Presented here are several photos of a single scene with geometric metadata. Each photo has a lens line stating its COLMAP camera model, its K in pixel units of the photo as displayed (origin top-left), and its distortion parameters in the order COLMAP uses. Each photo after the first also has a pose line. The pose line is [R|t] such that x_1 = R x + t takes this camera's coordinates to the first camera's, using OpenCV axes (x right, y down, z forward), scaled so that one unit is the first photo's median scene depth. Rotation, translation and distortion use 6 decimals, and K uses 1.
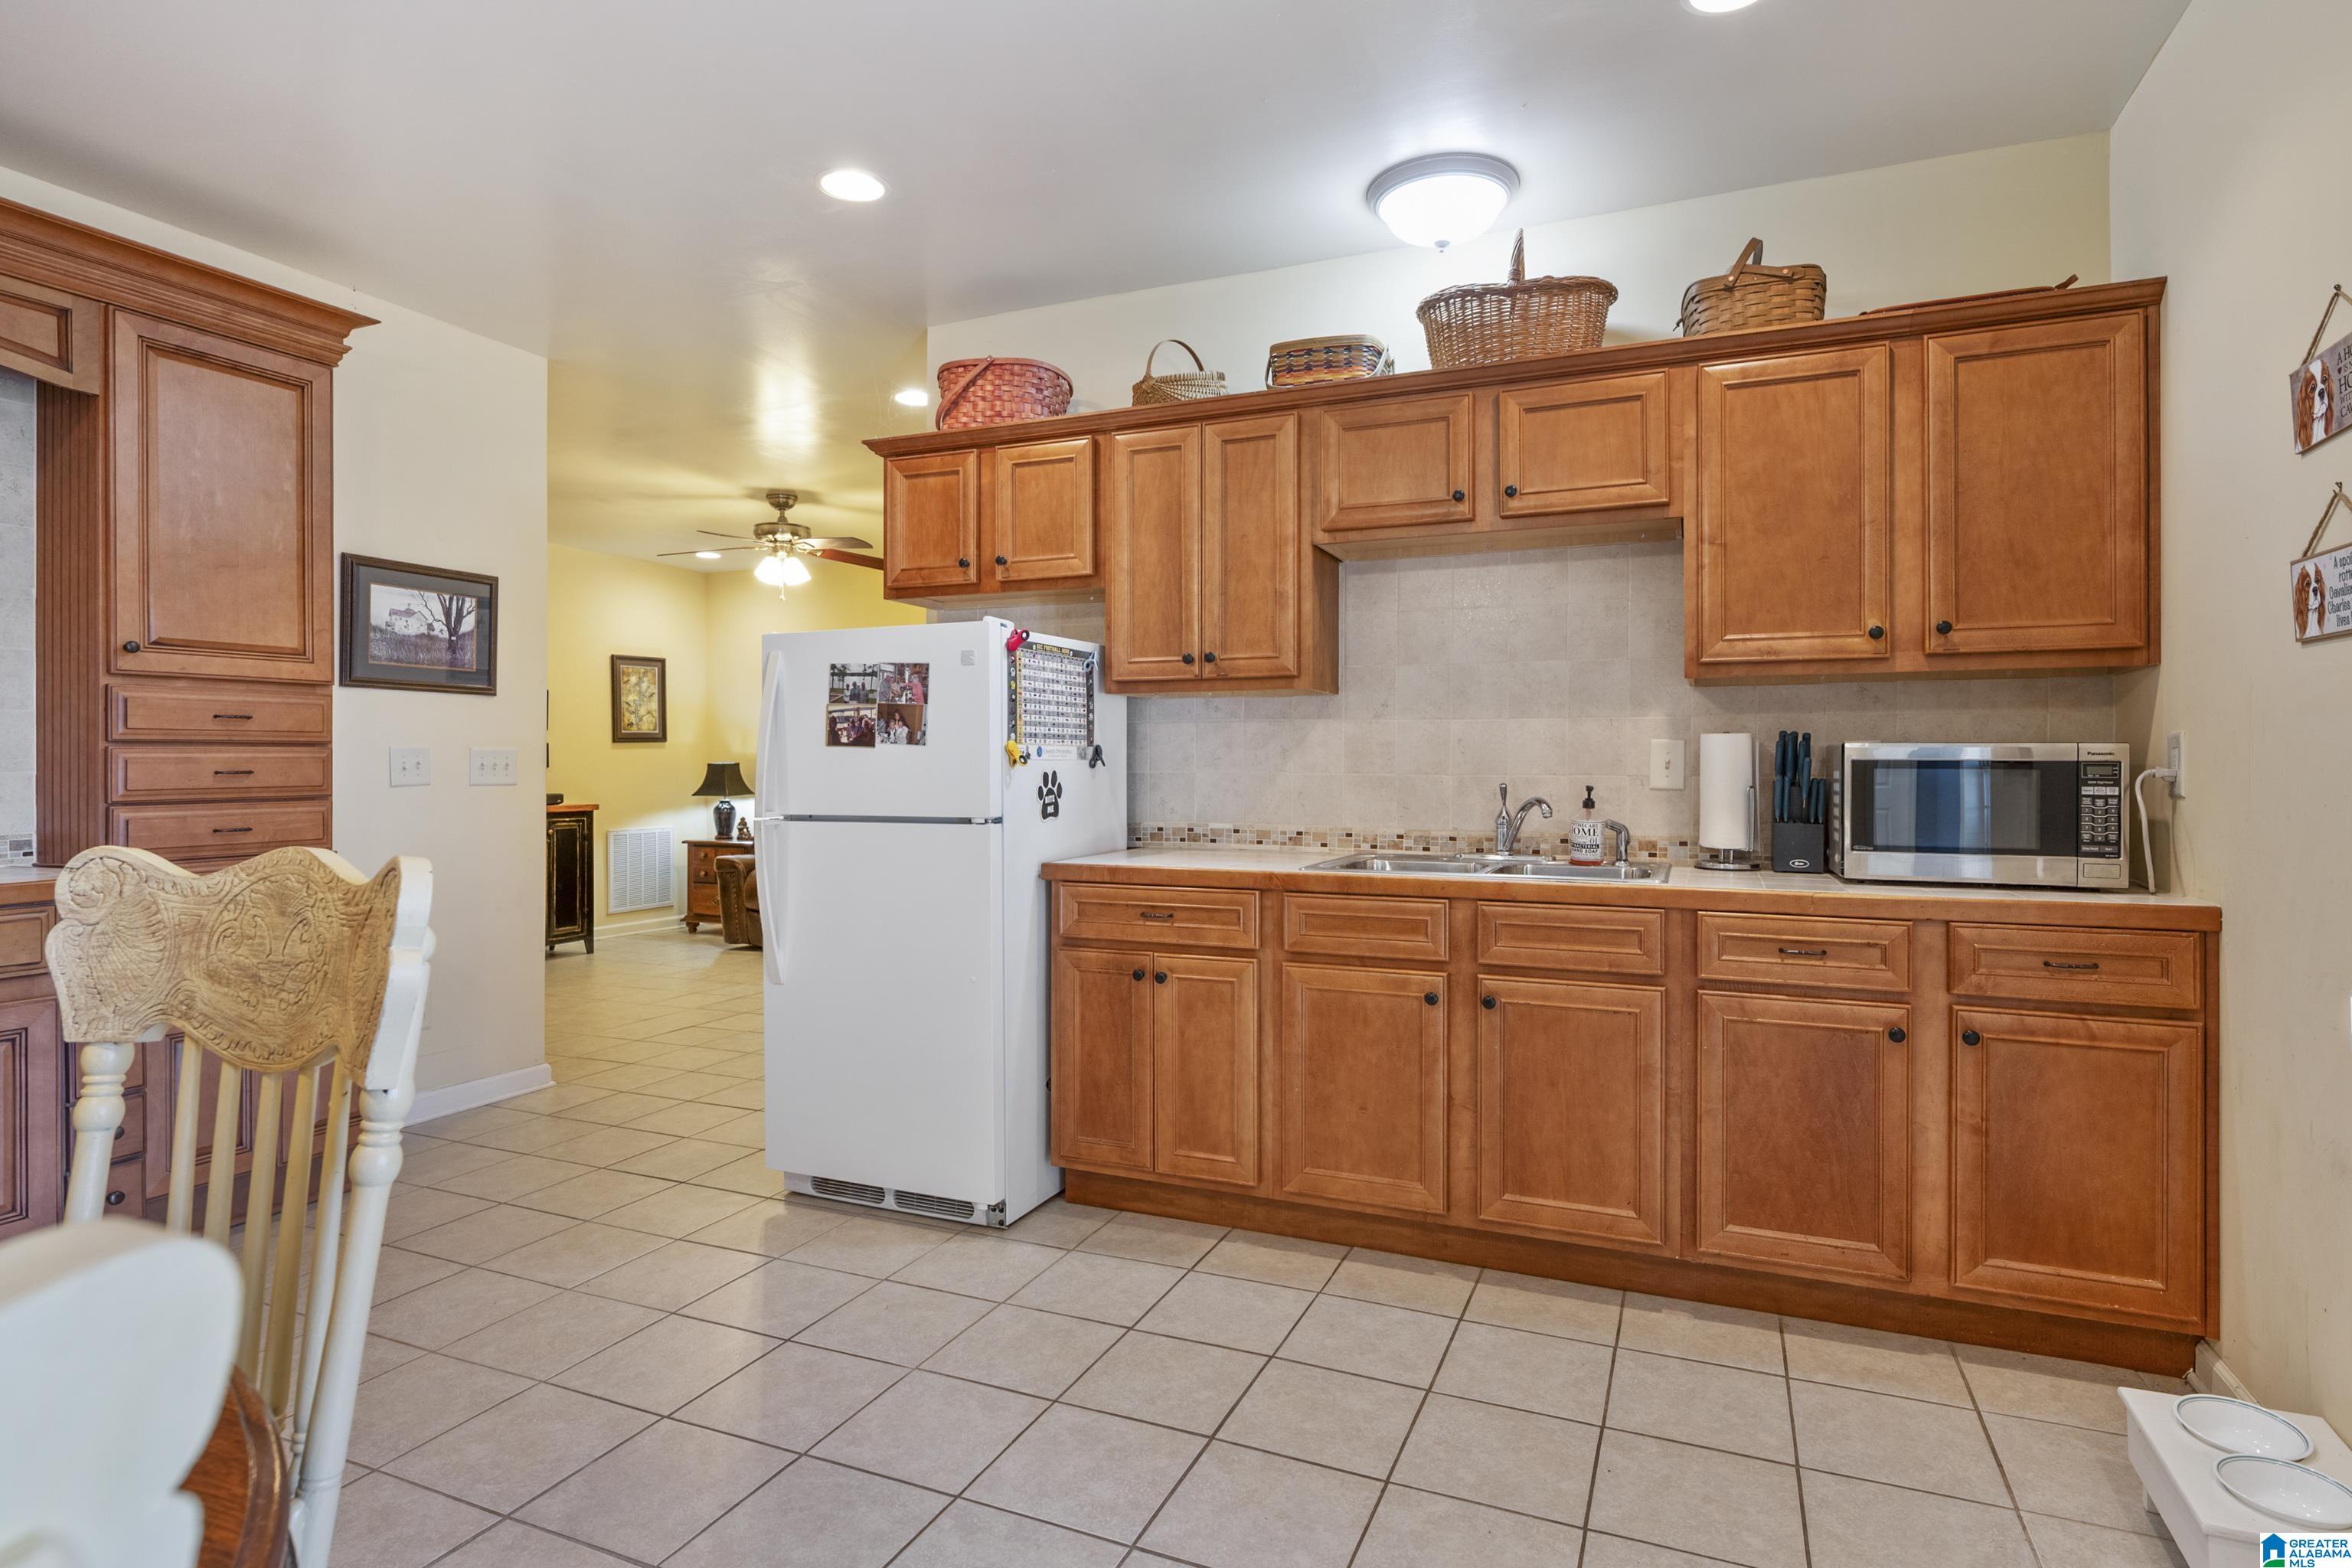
lens RADIAL K [[1214.7, 0, 1182.1], [0, 1214.7, 765.8], [0, 0, 1]] dist [-0.000014, -0.000813]
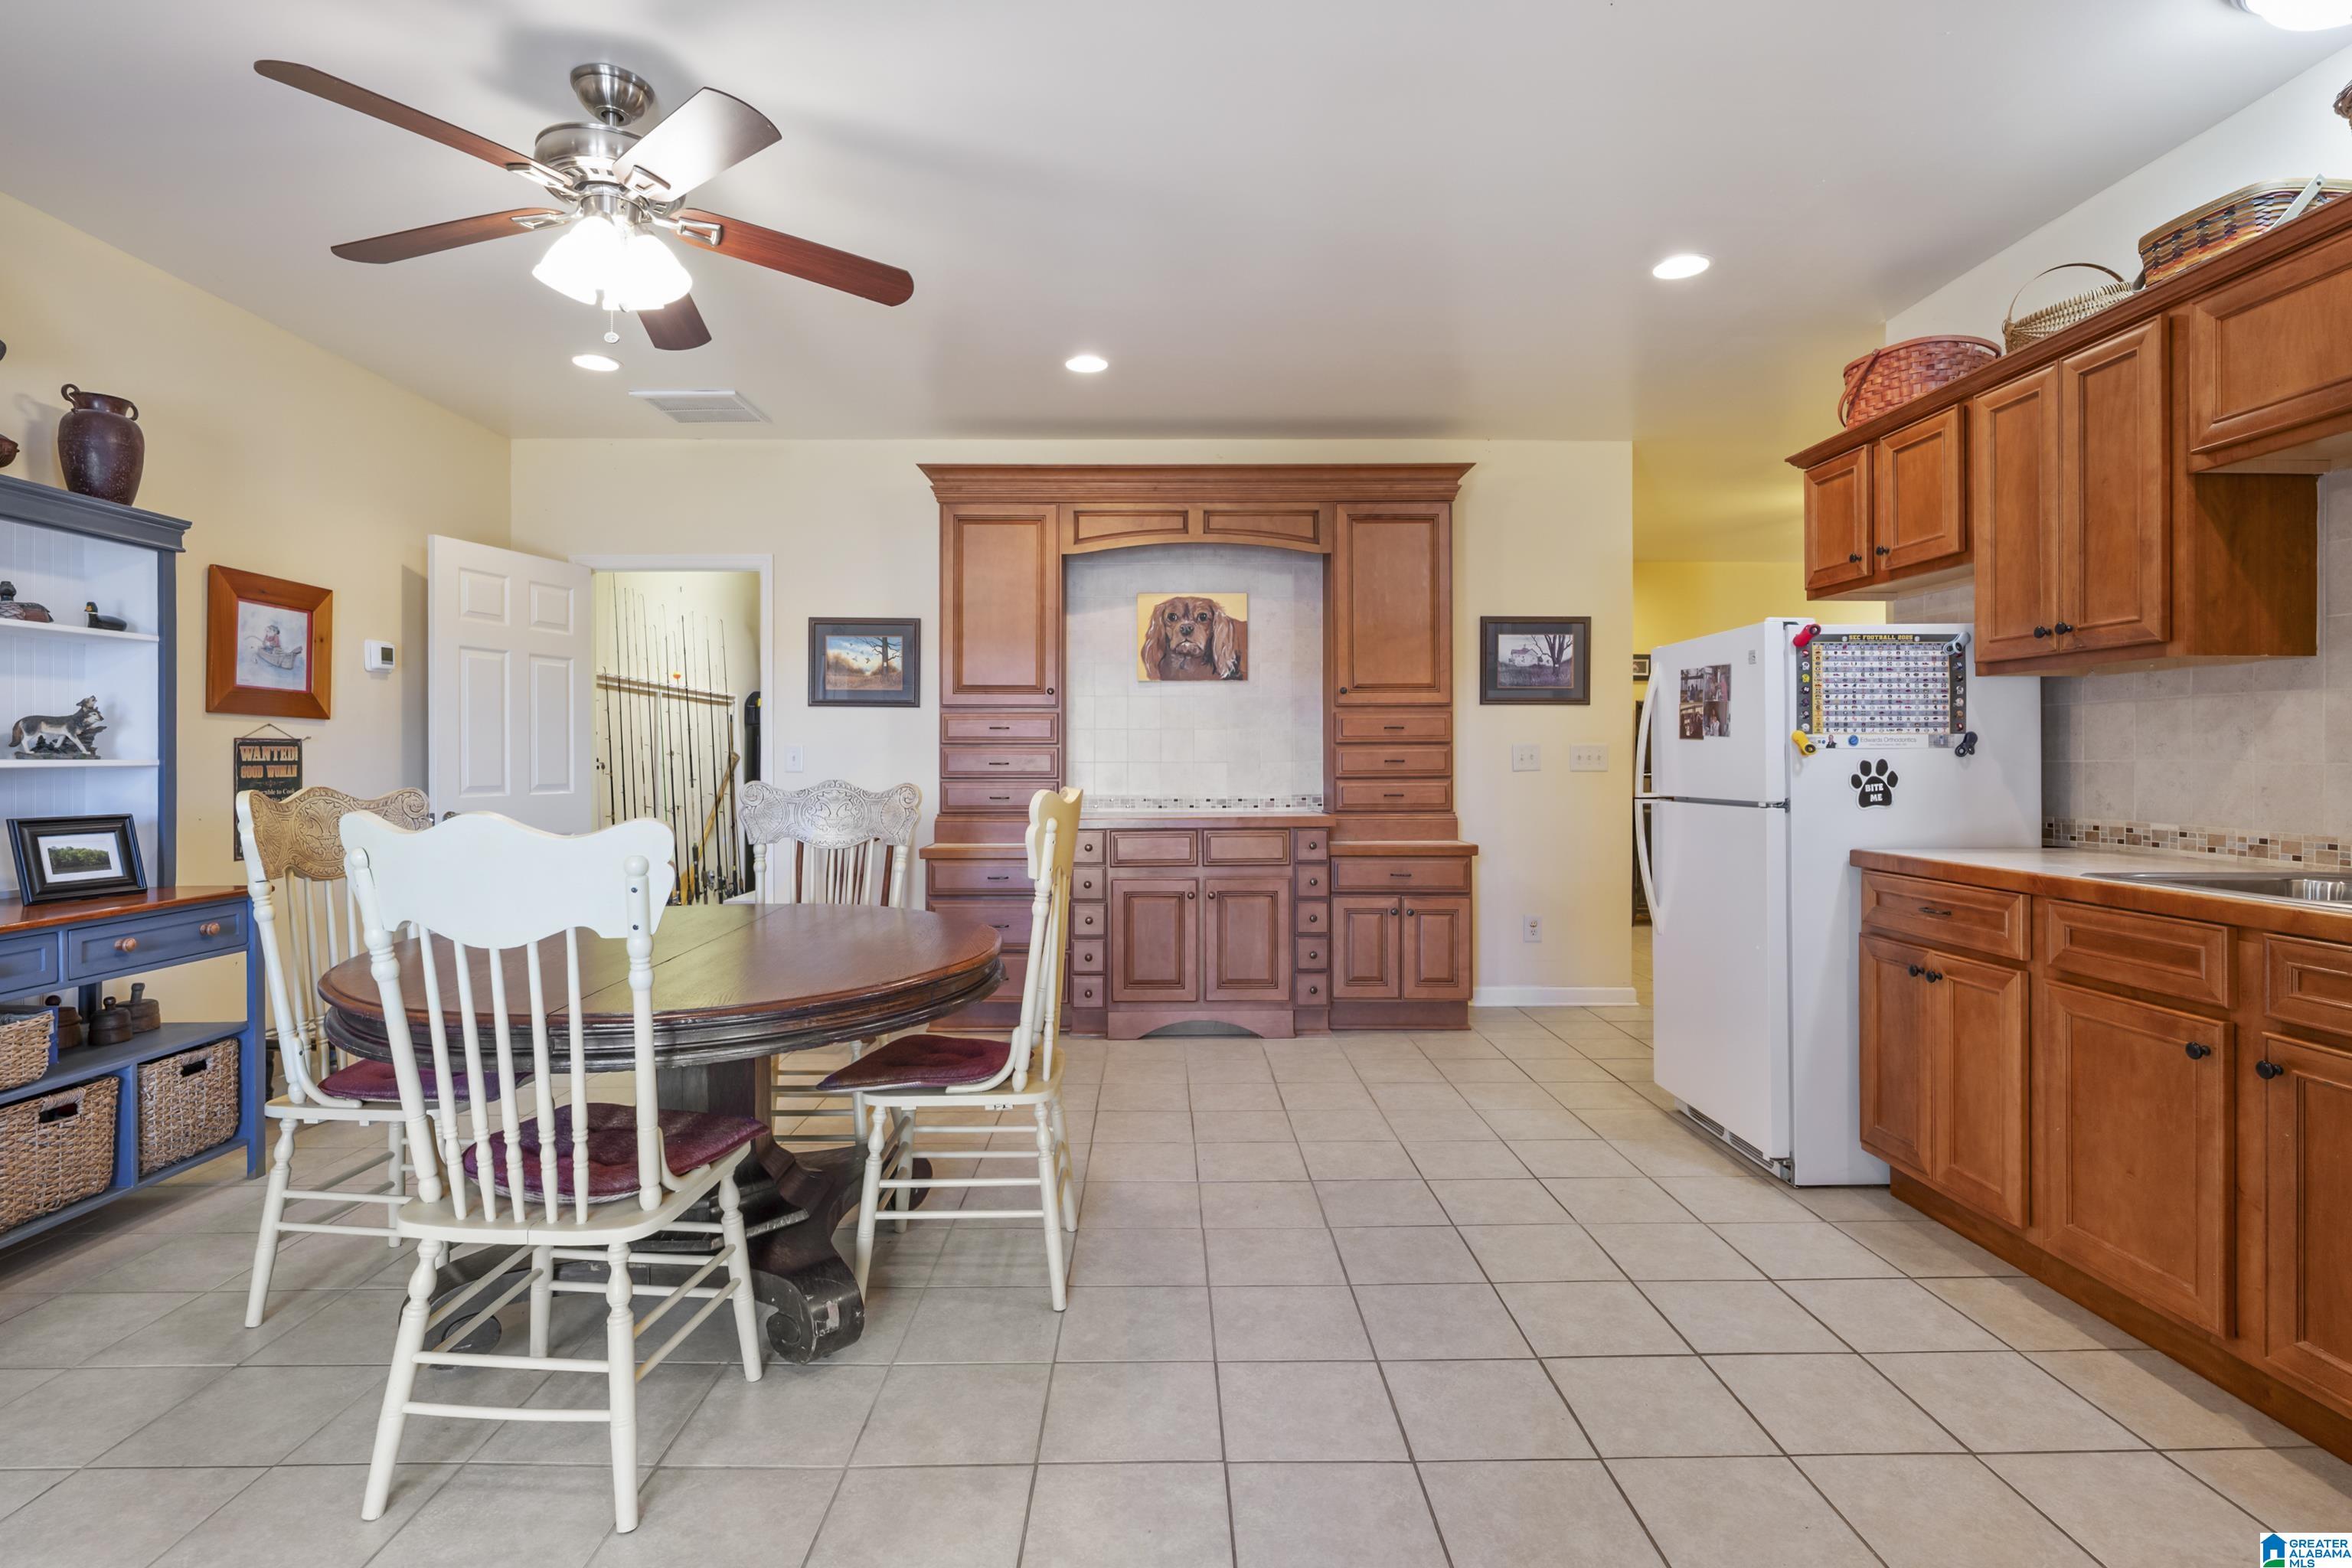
lens RADIAL K [[1134.5, 0, 1174.8], [0, 1134.5, 765.5], [0, 0, 1]] dist [0.000669, -0.000060]
pose [[0.400922, 0.003489, -0.916105, 0.525457], [0.000632, 0.999991, 0.004085, 0.005036], [0.916112, -0.002217, 0.400917, 0.095932]]
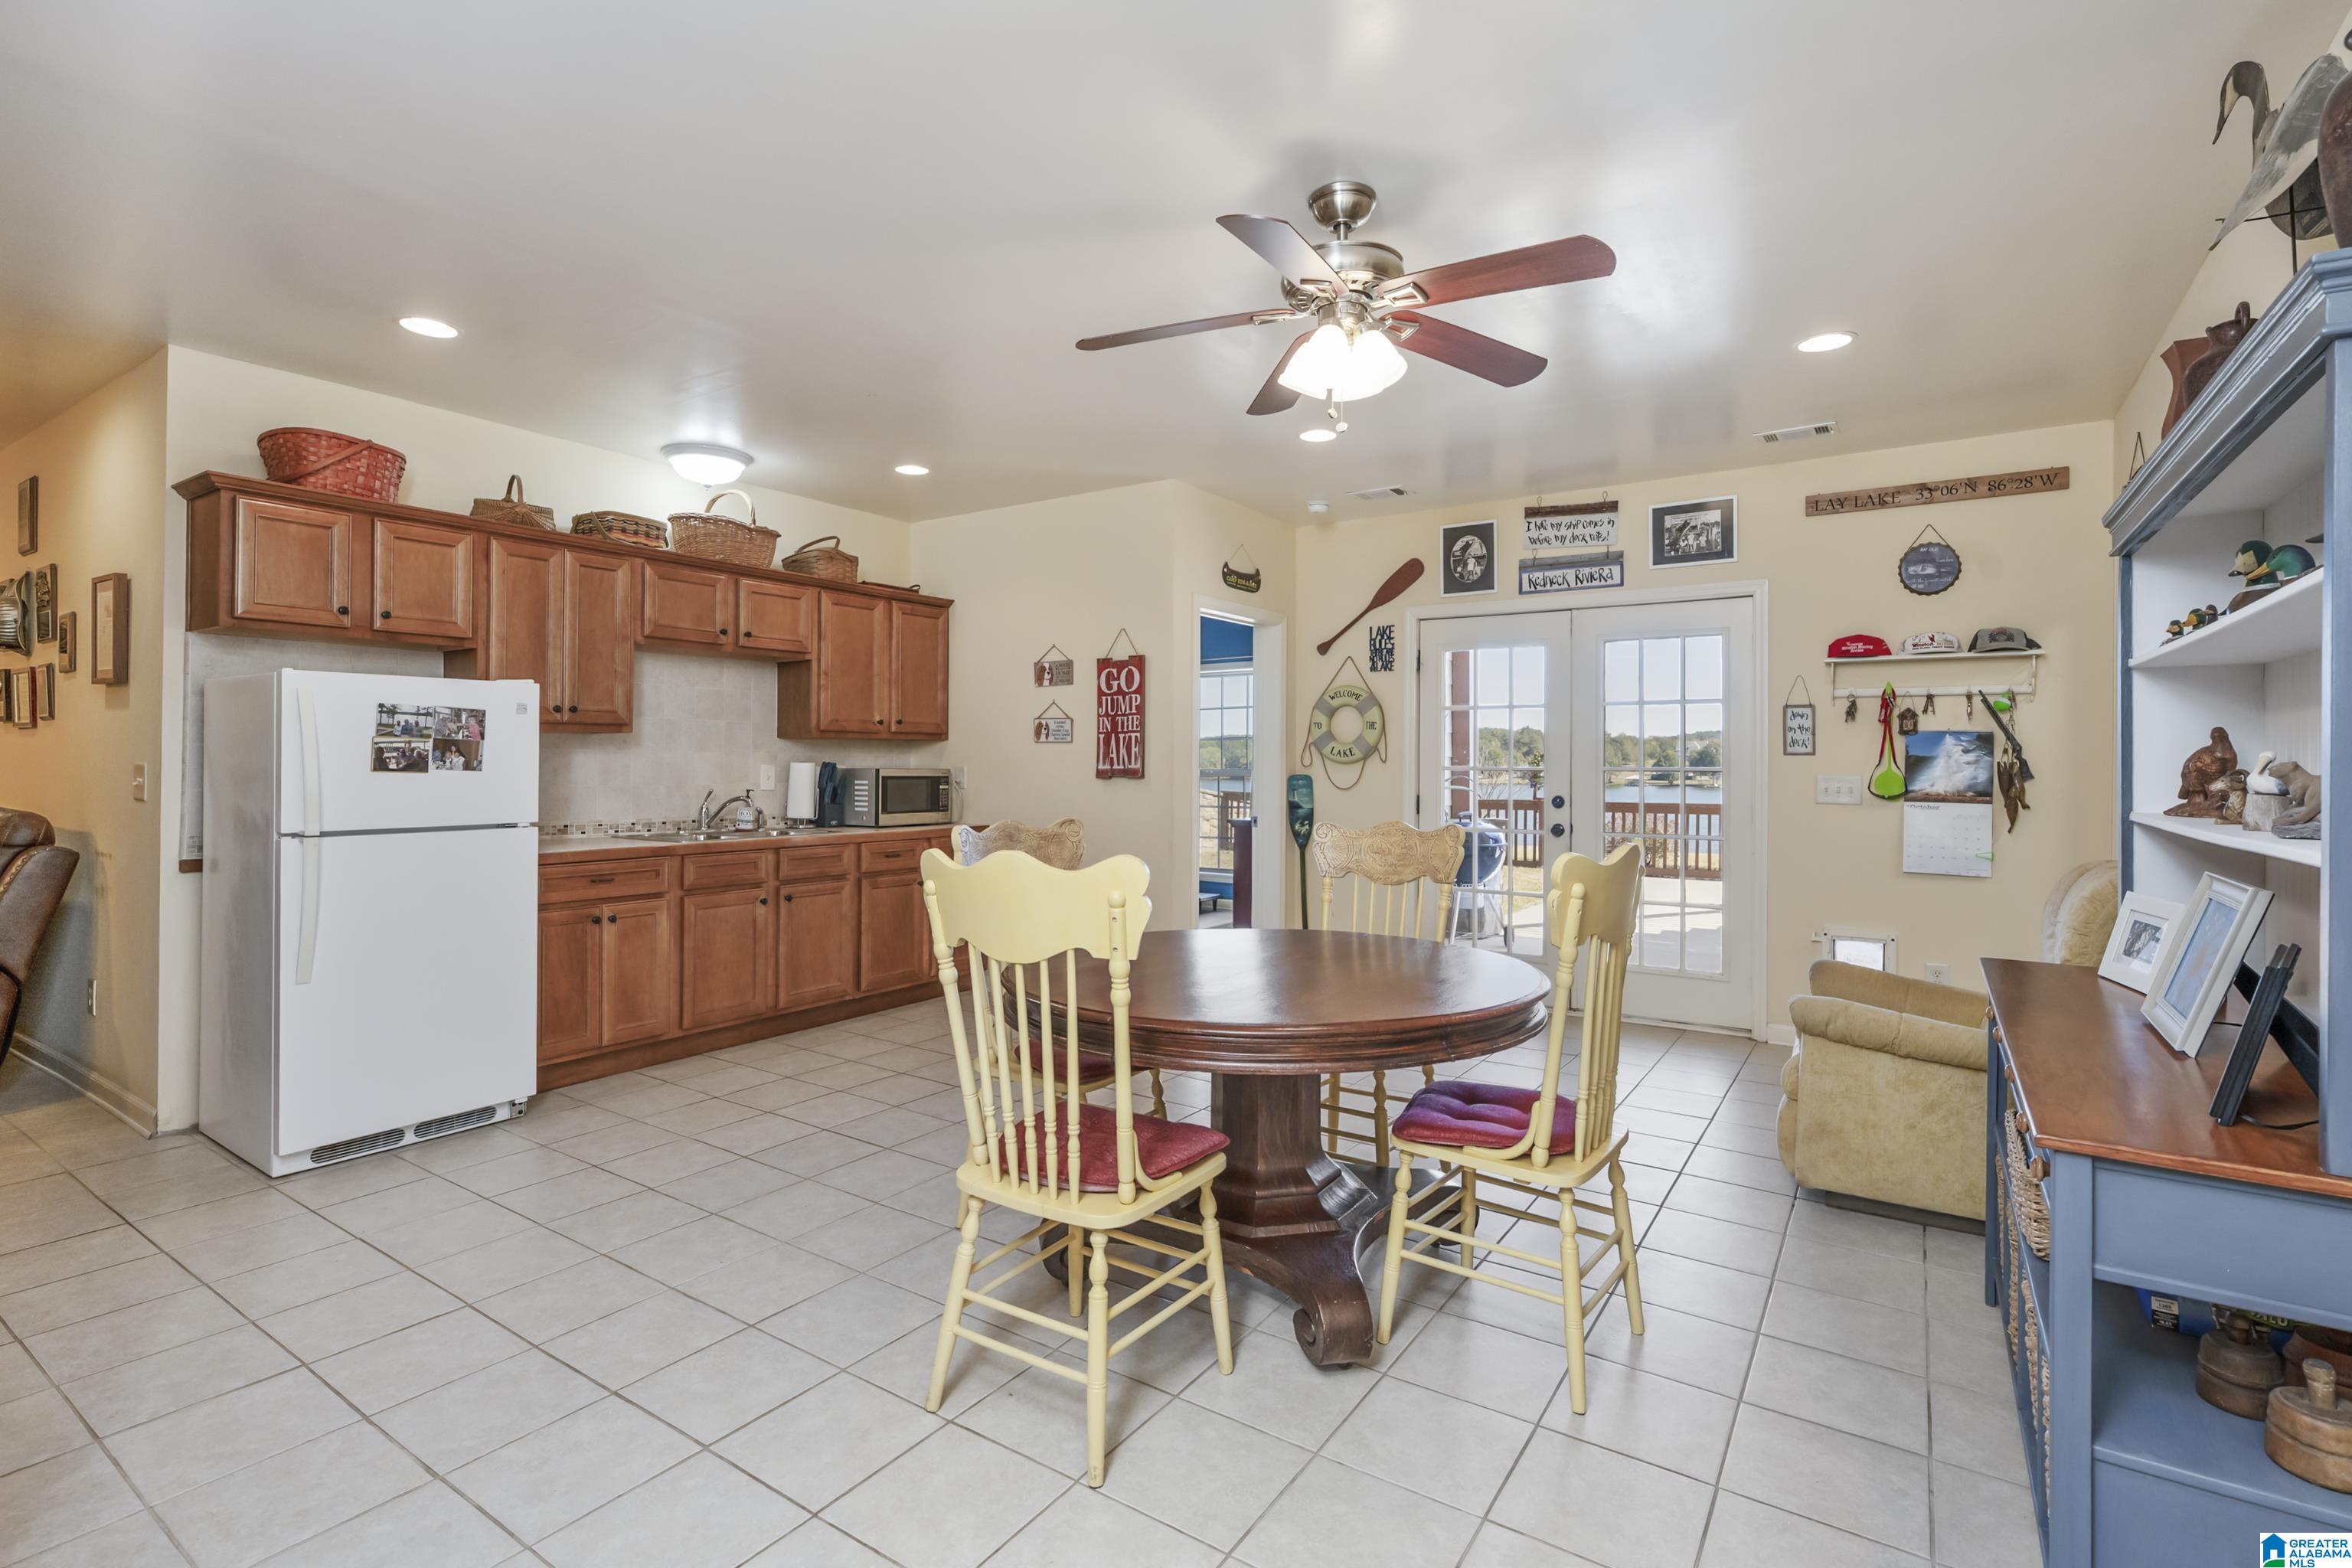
lens RADIAL K [[1091.1, 0, 1176.0], [0, 1091.1, 784.0], [0, 0, 1]] dist [-0.000507, -0.000054]
pose [[0.193922, -0.018444, 0.980844, -1.177651], [-0.005787, 0.999784, 0.019944, -0.029548], [-0.981000, -0.009544, 0.193773, 0.018074]]
